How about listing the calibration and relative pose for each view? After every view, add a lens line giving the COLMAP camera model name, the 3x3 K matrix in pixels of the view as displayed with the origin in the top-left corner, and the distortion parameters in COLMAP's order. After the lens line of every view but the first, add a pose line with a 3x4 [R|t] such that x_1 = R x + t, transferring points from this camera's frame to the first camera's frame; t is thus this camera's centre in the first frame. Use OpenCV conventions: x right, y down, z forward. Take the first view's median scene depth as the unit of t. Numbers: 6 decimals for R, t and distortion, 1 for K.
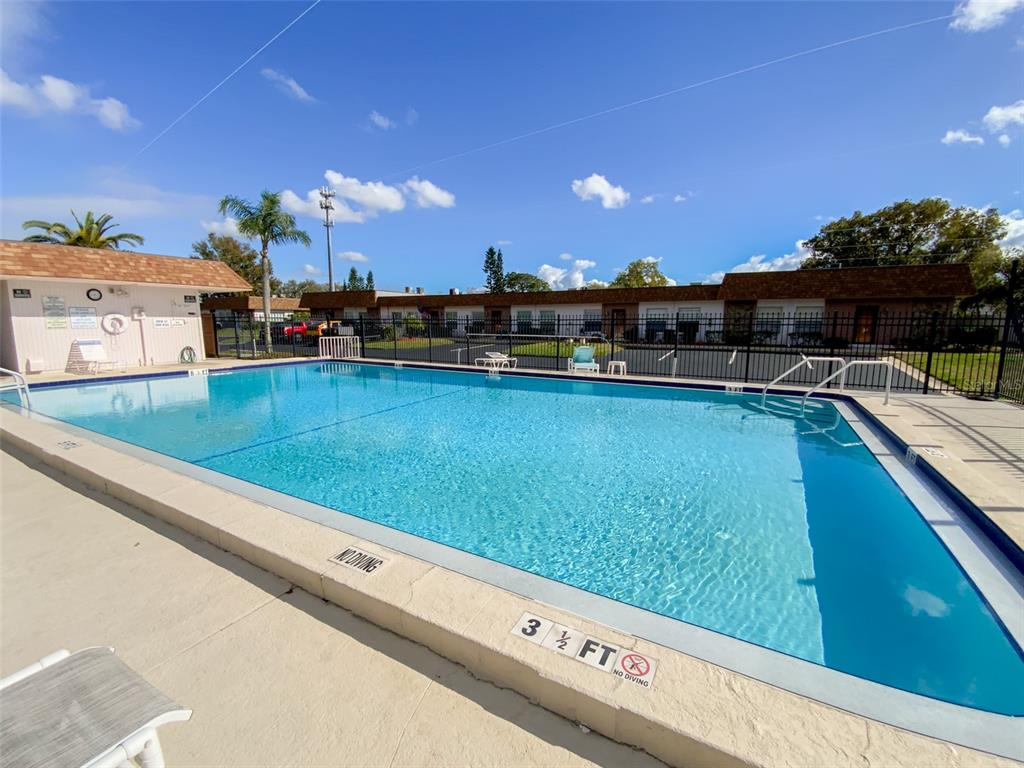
lens RADIAL K [[440.9, 0, 512.0], [0, 440.9, 384.0], [0, 0, 1]] dist [-0.037846, -0.000155]
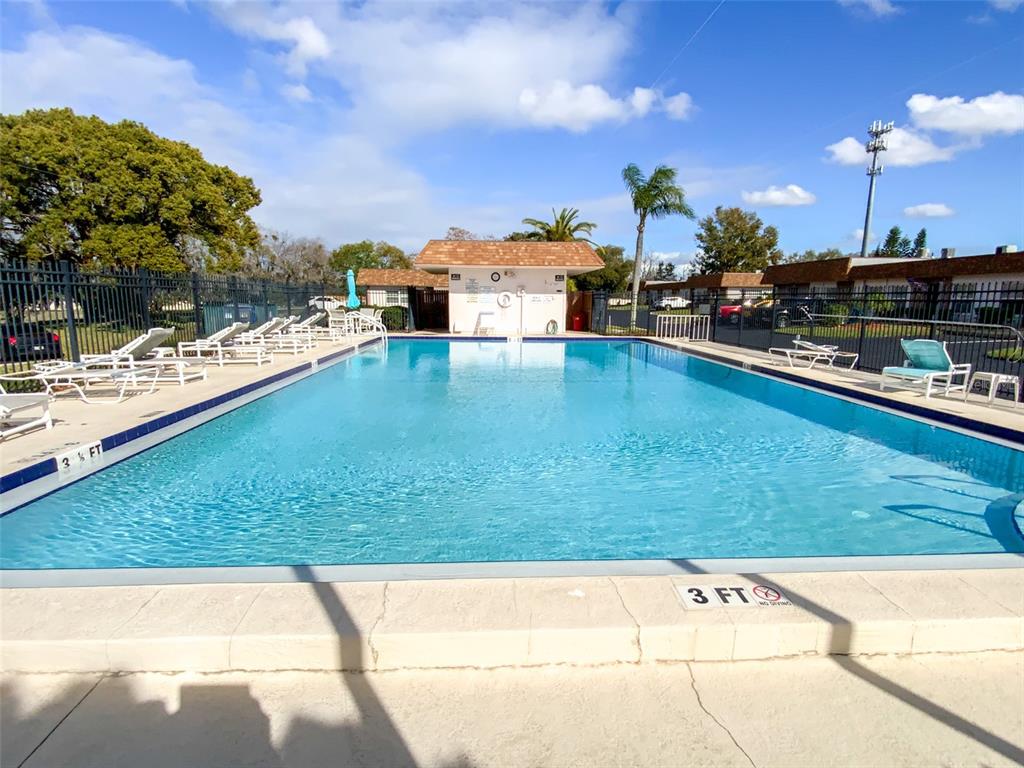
lens RADIAL K [[512.7, 0, 512.0], [0, 512.7, 384.0], [0, 0, 1]] dist [-0.003992, -0.000906]
pose [[0.550320, 0.131311, -0.824563, 0.127626], [-0.116631, 0.989963, 0.079811, -0.005493], [0.826768, 0.052248, 0.560112, 0.059486]]
